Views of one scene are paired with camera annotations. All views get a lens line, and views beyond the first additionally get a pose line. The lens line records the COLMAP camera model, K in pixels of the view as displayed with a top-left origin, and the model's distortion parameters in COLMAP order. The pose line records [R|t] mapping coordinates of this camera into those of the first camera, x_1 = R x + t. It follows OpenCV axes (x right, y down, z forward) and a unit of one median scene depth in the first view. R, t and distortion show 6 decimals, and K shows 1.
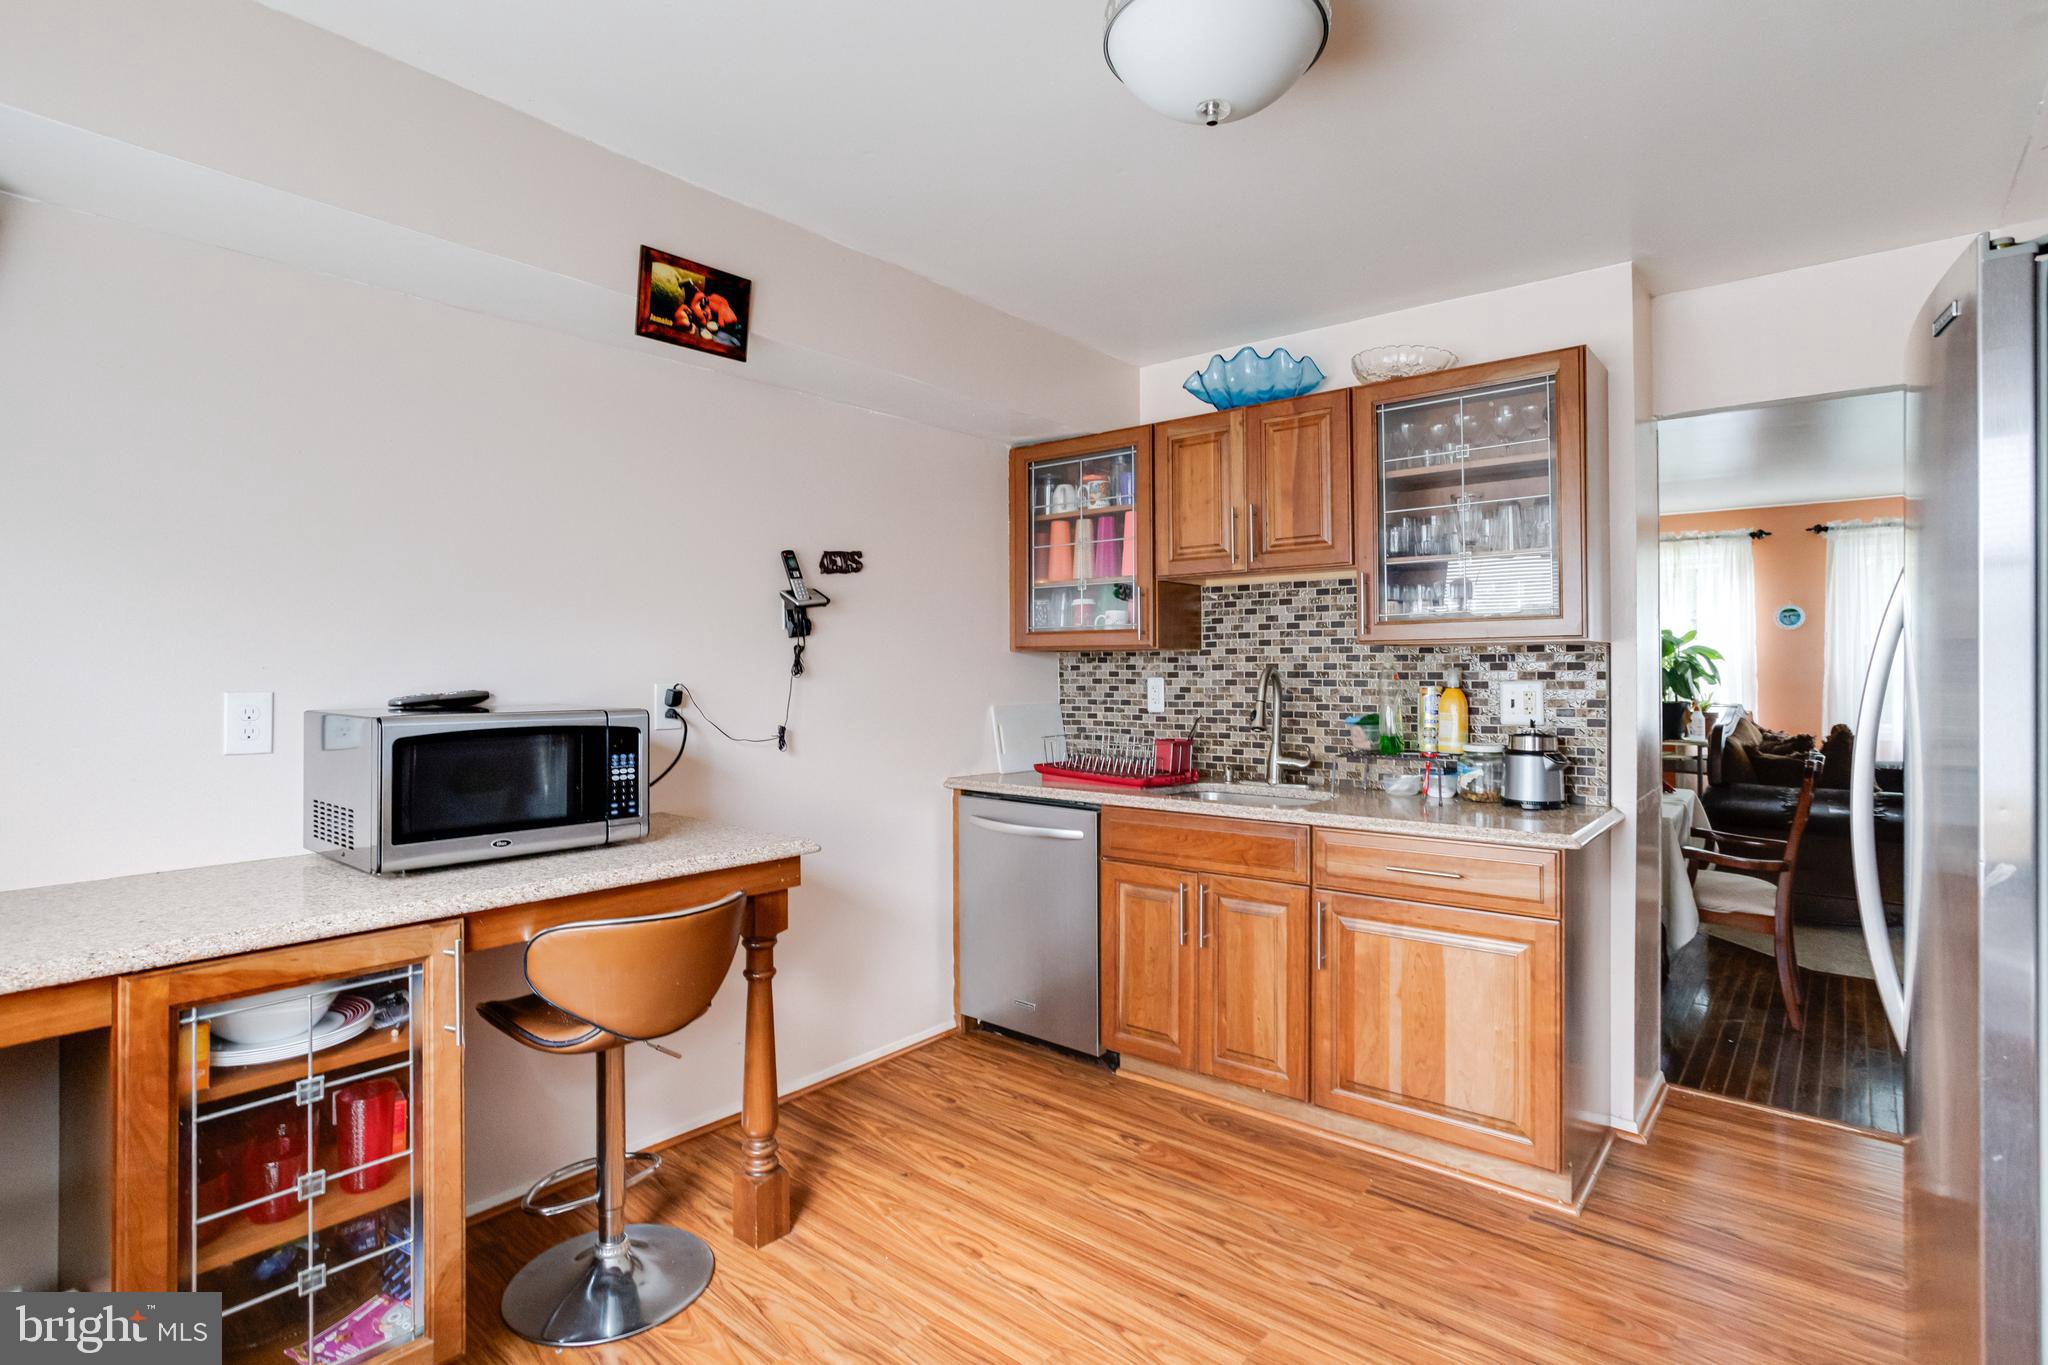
lens RADIAL K [[994.5, 0, 1014.4], [0, 994.5, 650.8], [0, 0, 1]] dist [-0.039895, 0.020817]
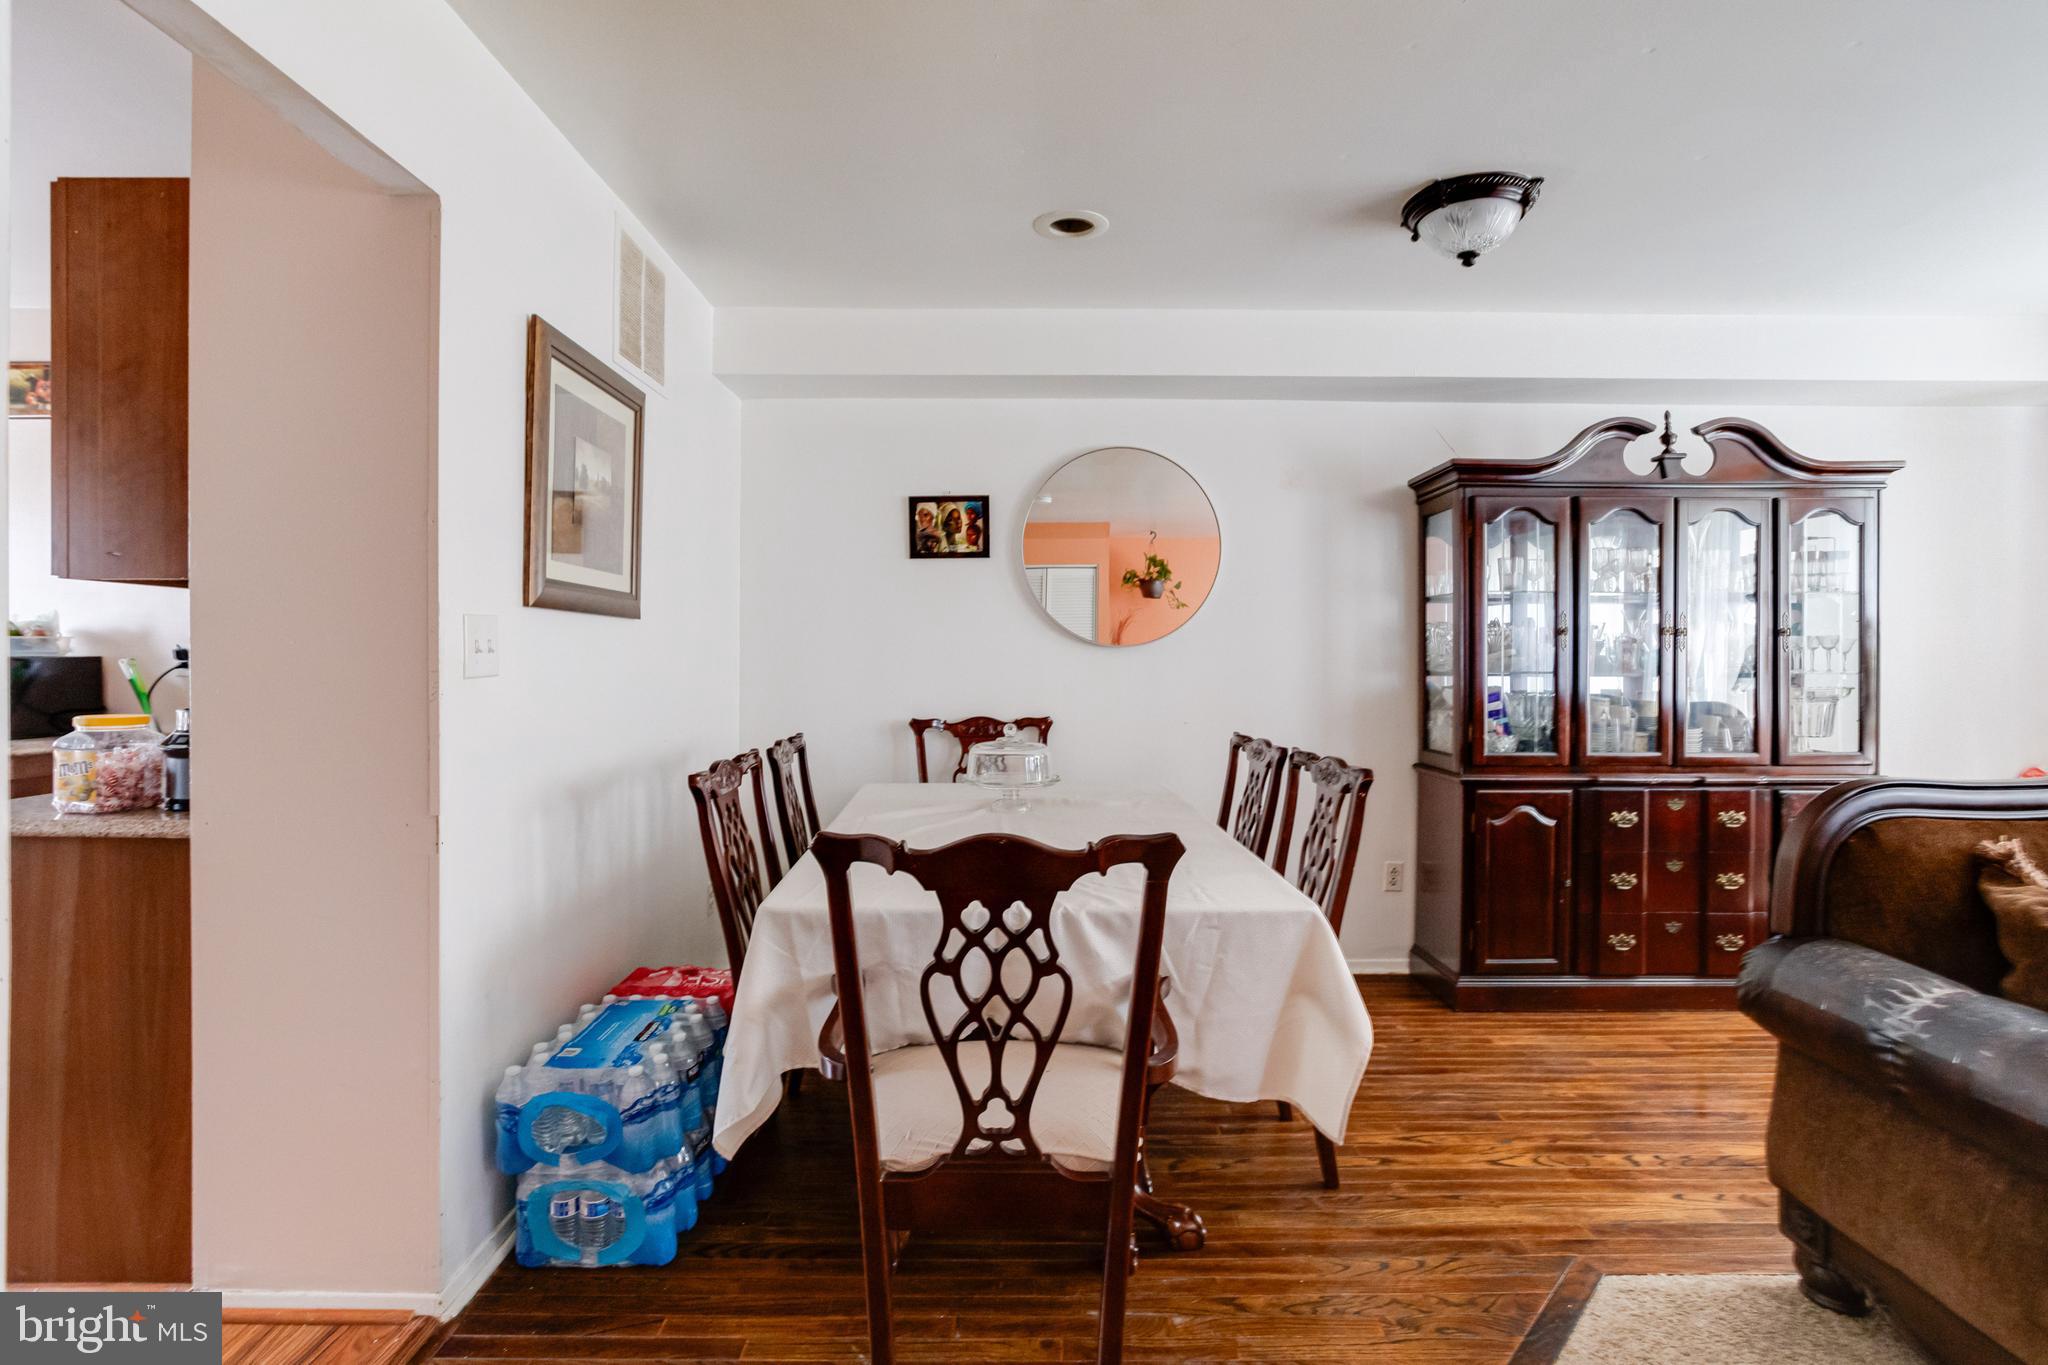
lens RADIAL K [[994.5, 0, 1005.8], [0, 994.5, 660.7], [0, 0, 1]] dist [-0.039895, 0.020817]
pose [[0.648904, 0.009233, -0.760814, 1.383657], [0.007157, 0.999808, 0.018237, 0.036496], [0.760836, -0.017279, 0.648714, 0.897940]]
